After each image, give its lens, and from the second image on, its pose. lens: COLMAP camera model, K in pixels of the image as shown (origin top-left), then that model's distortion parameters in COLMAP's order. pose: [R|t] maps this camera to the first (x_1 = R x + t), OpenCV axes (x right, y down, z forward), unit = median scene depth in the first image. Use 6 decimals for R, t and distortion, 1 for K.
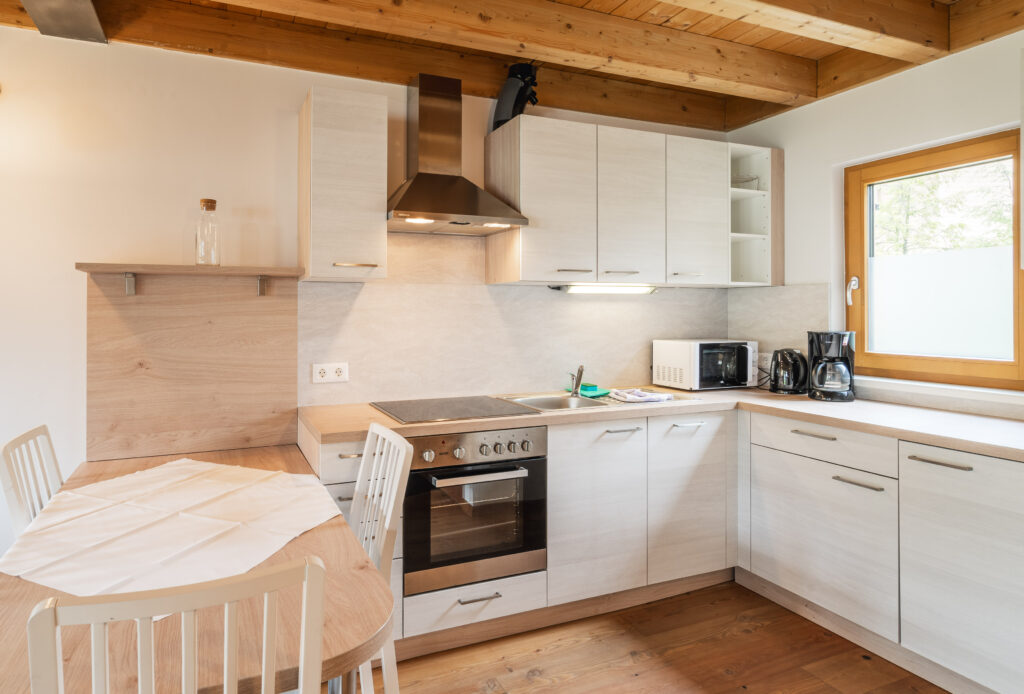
lens RADIAL K [[533.8, 0, 511.3], [0, 533.8, 304.1], [0, 0, 1]] dist [0.000465, 0.000287]
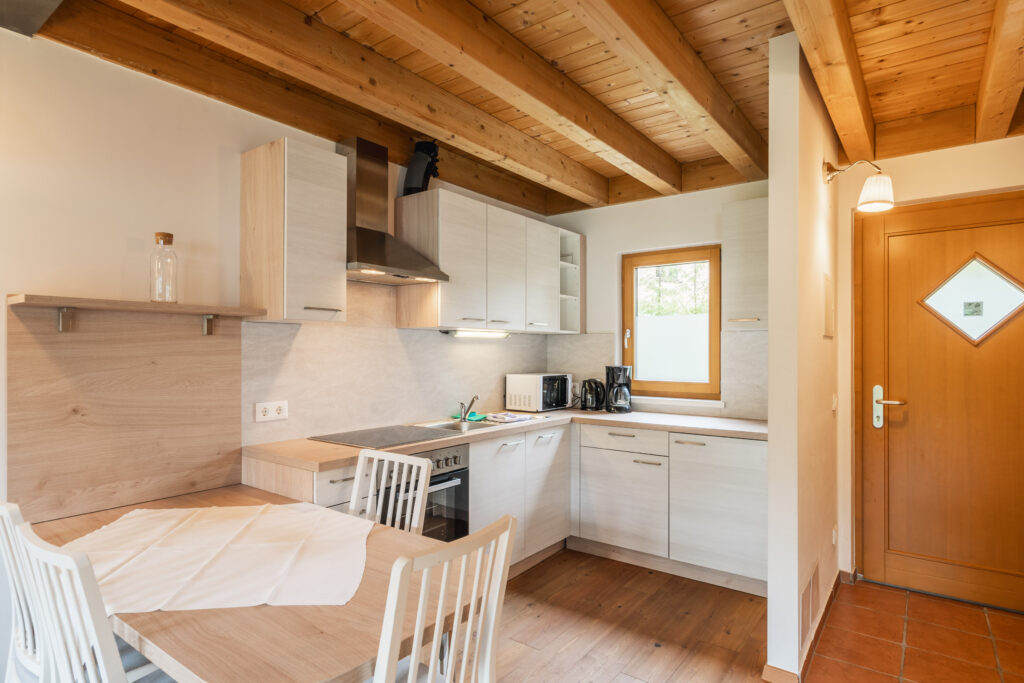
lens RADIAL K [[557.0, 0, 512.0], [0, 557.0, 341.5], [0, 0, 1]] dist [0.000848, 0.000231]
pose [[0.843231, 0.013394, 0.537384, -0.528231], [-0.012284, 0.999909, -0.005646, -0.005064], [-0.537411, -0.001840, 0.843319, -0.151548]]
